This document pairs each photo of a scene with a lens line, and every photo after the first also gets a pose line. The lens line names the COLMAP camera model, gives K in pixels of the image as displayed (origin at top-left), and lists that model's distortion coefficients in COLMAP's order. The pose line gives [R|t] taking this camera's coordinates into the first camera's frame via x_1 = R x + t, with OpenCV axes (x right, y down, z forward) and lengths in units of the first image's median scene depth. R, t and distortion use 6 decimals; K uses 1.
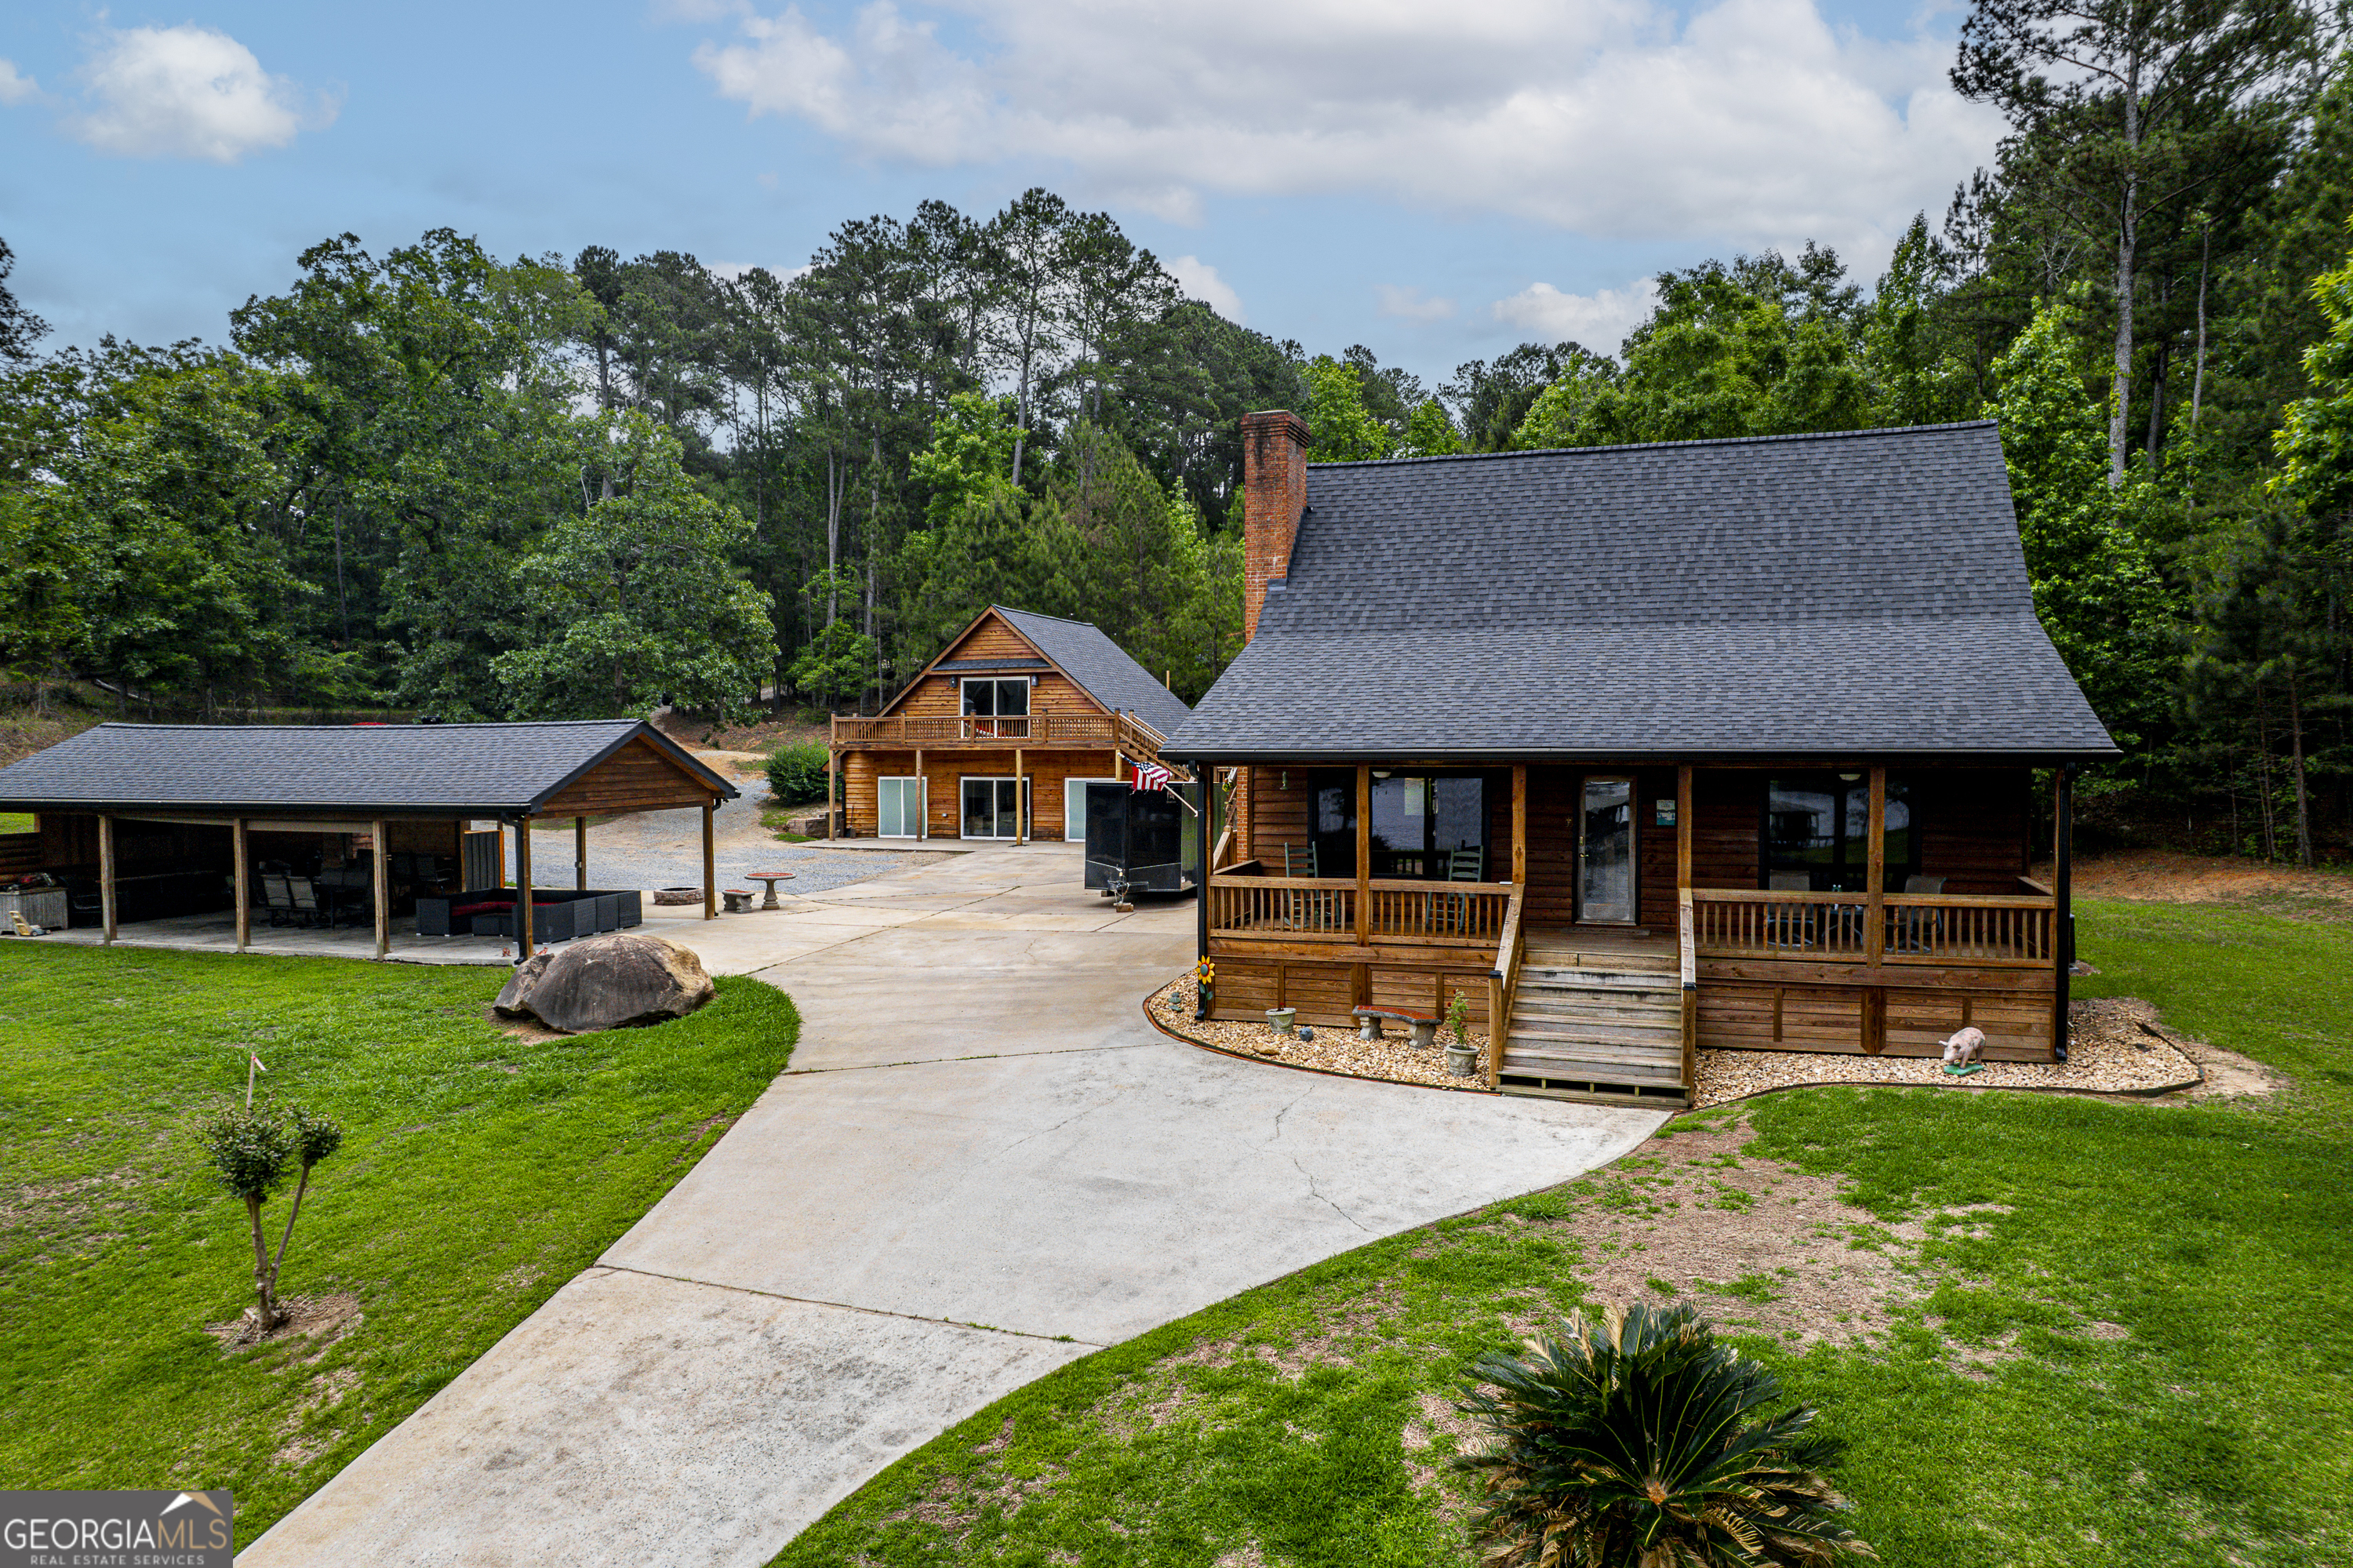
lens RADIAL K [[1502.7, 0, 1176.9], [0, 1502.7, 790.5], [0, 0, 1]] dist [-0.075875, 0.064232]
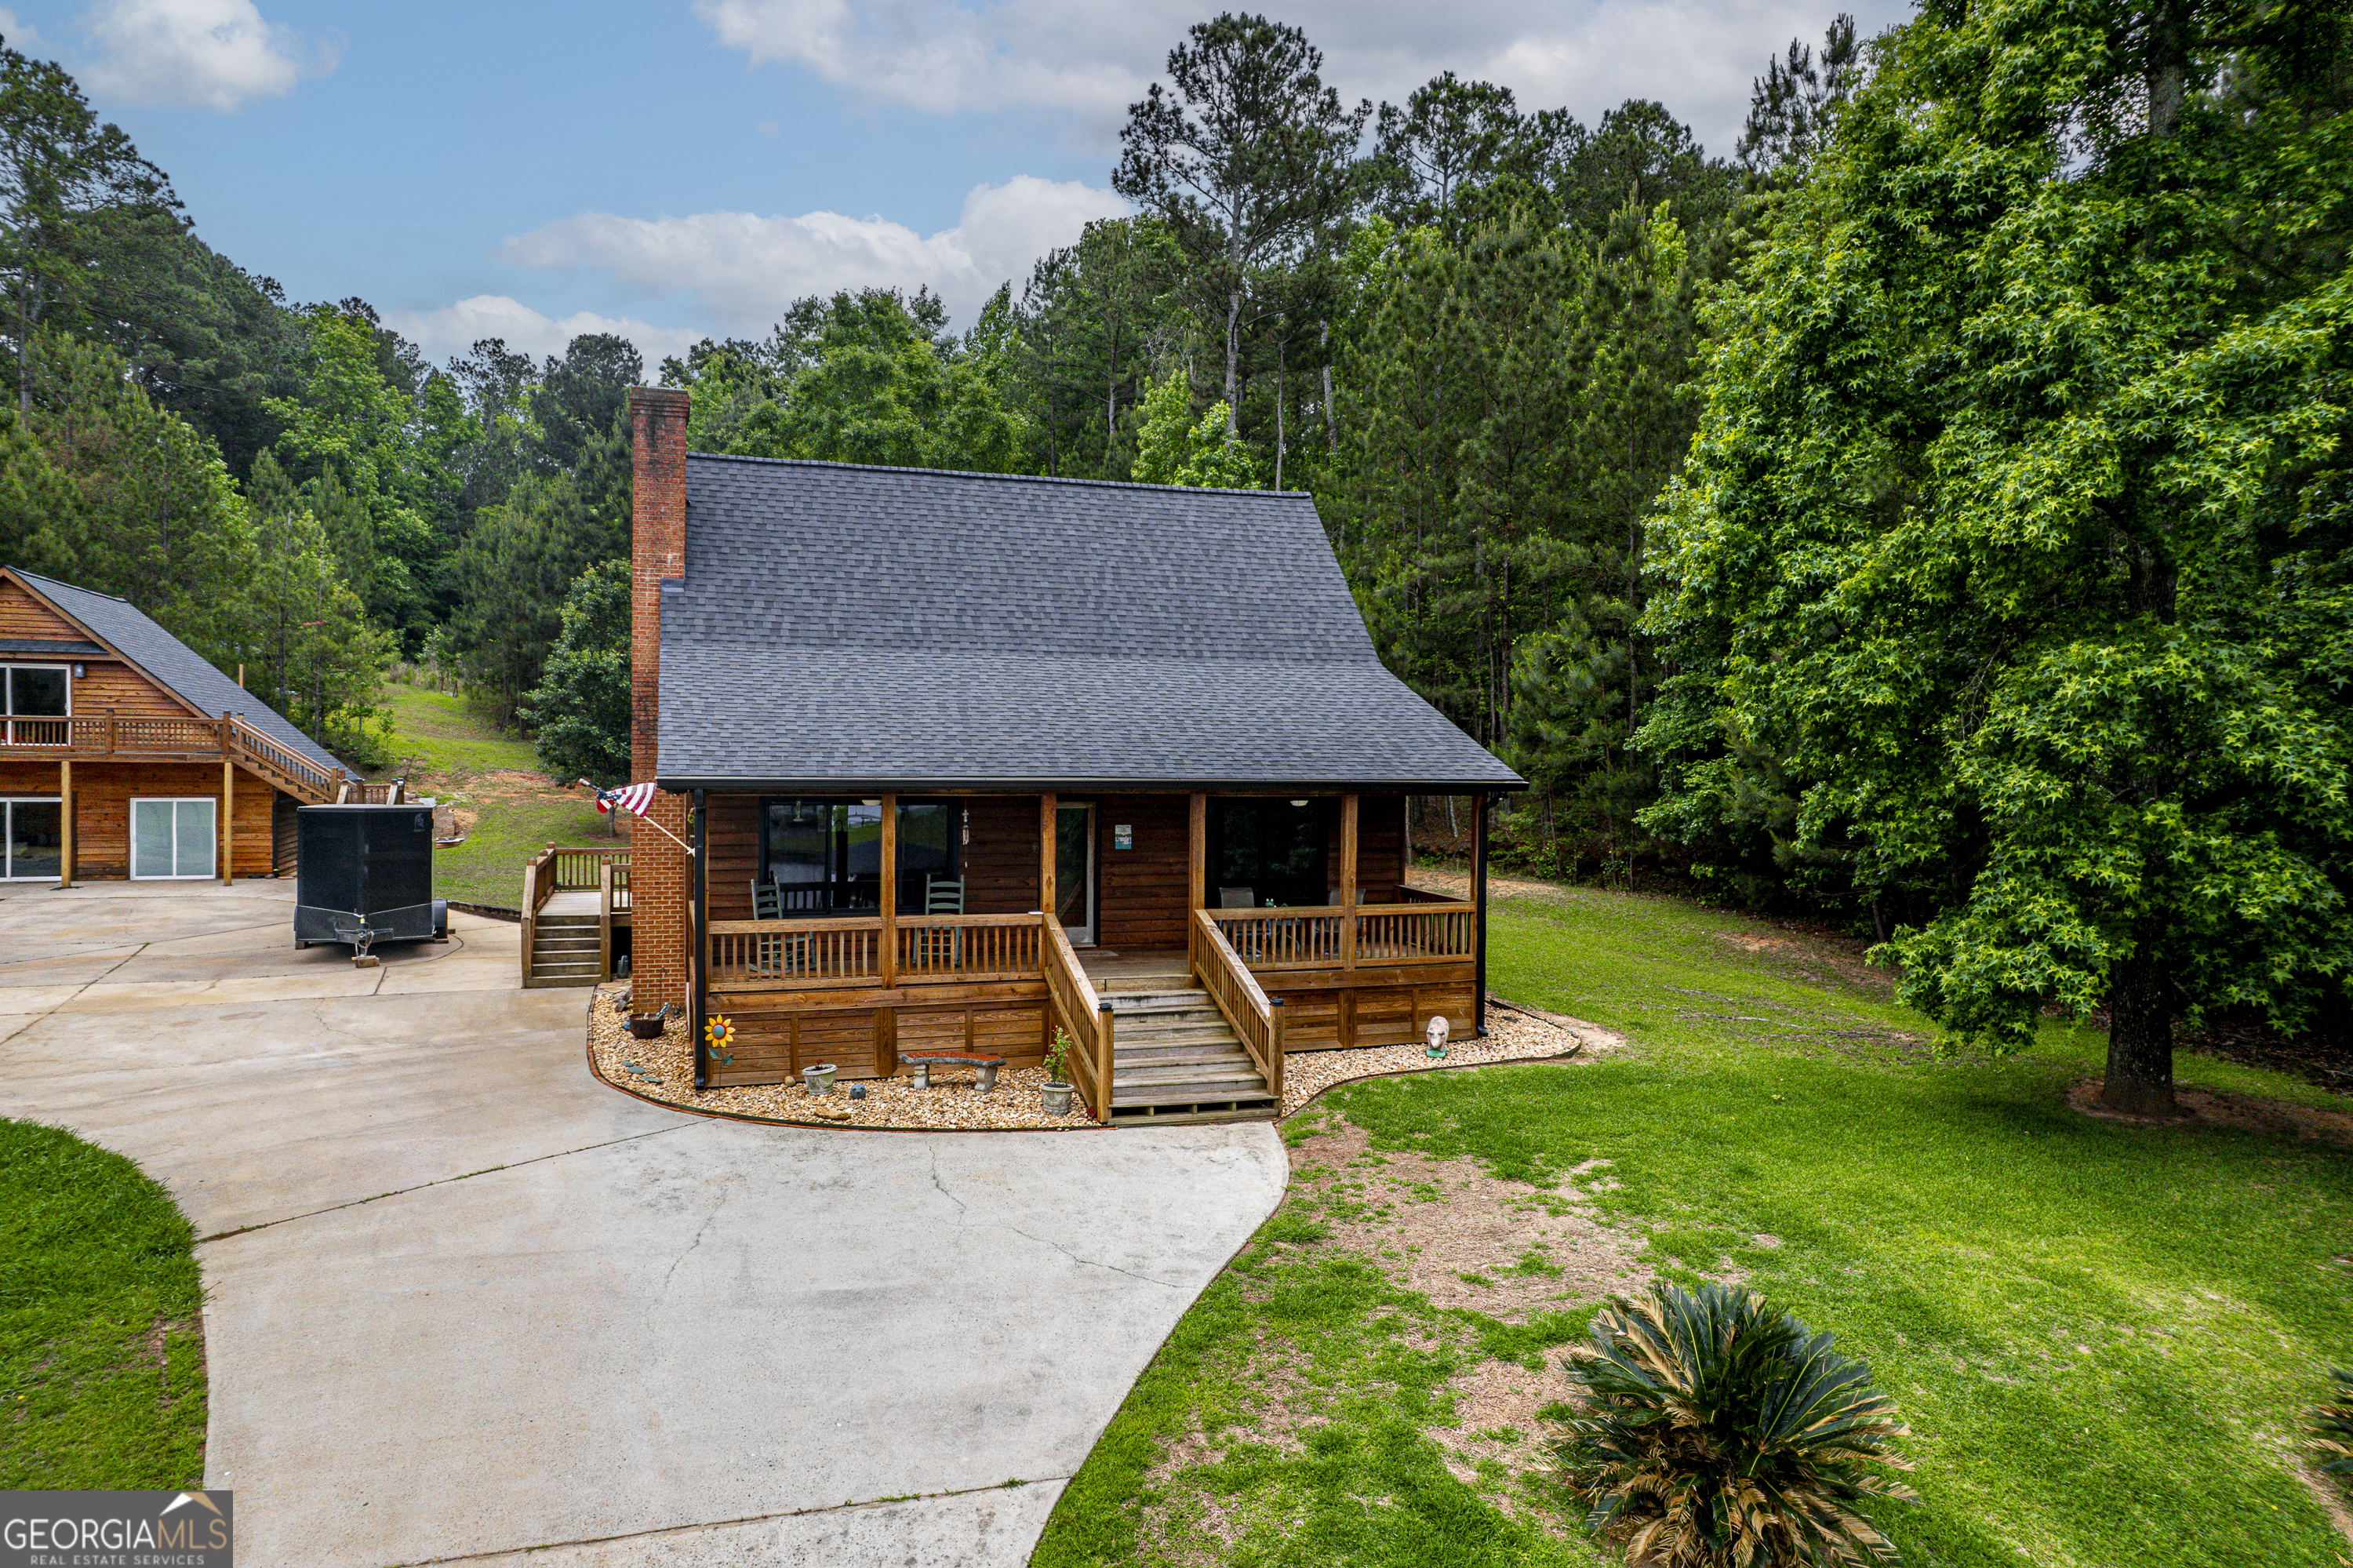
lens RADIAL K [[1502.7, 0, 1176.9], [0, 1502.7, 801.4], [0, 0, 1]] dist [-0.075875, 0.064232]
pose [[0.780231, -0.007256, 0.625450, -0.311996], [0.006499, 0.999973, 0.003493, -0.014243], [-0.625458, 0.001339, 0.780257, 0.164093]]
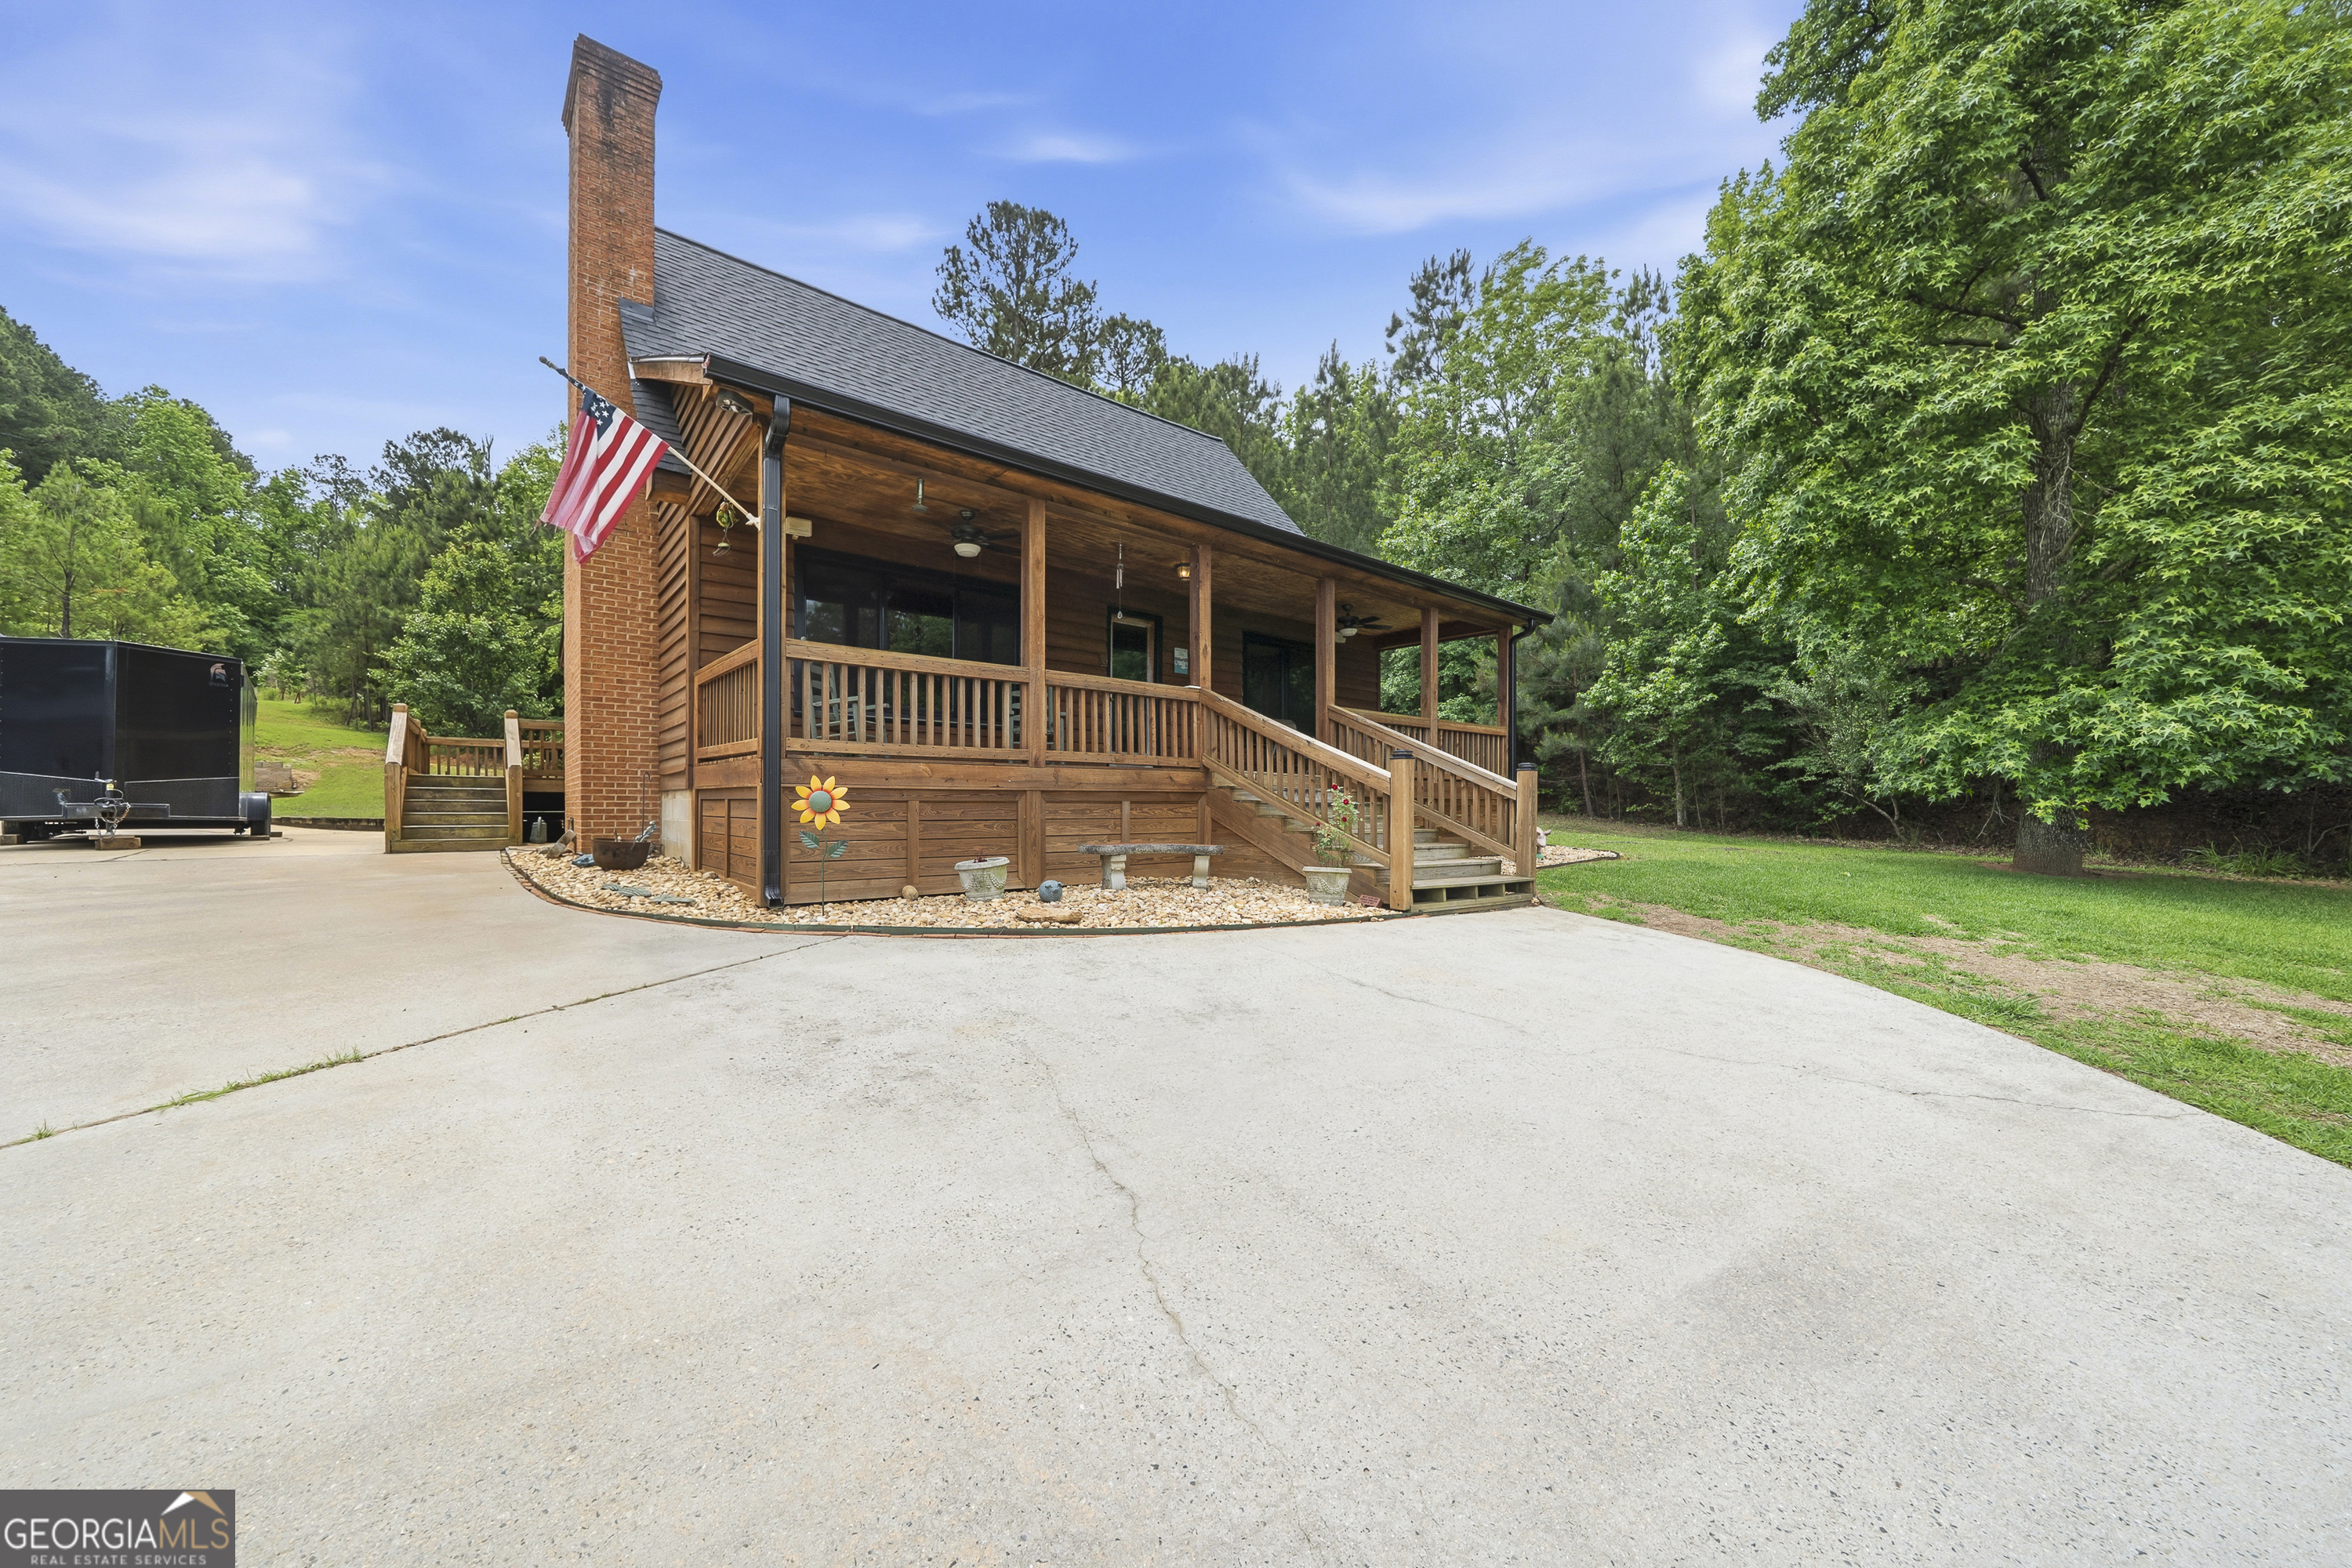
lens RADIAL K [[833.4, 0, 1168.5], [0, 833.4, 814.3], [0, 0, 1]] dist [-0.003177, -0.000676]
pose [[0.516233, -0.000927, 0.856448, -0.166875], [0.022253, 0.999676, -0.012331, 0.130226], [-0.856159, 0.025424, 0.516086, 0.747213]]
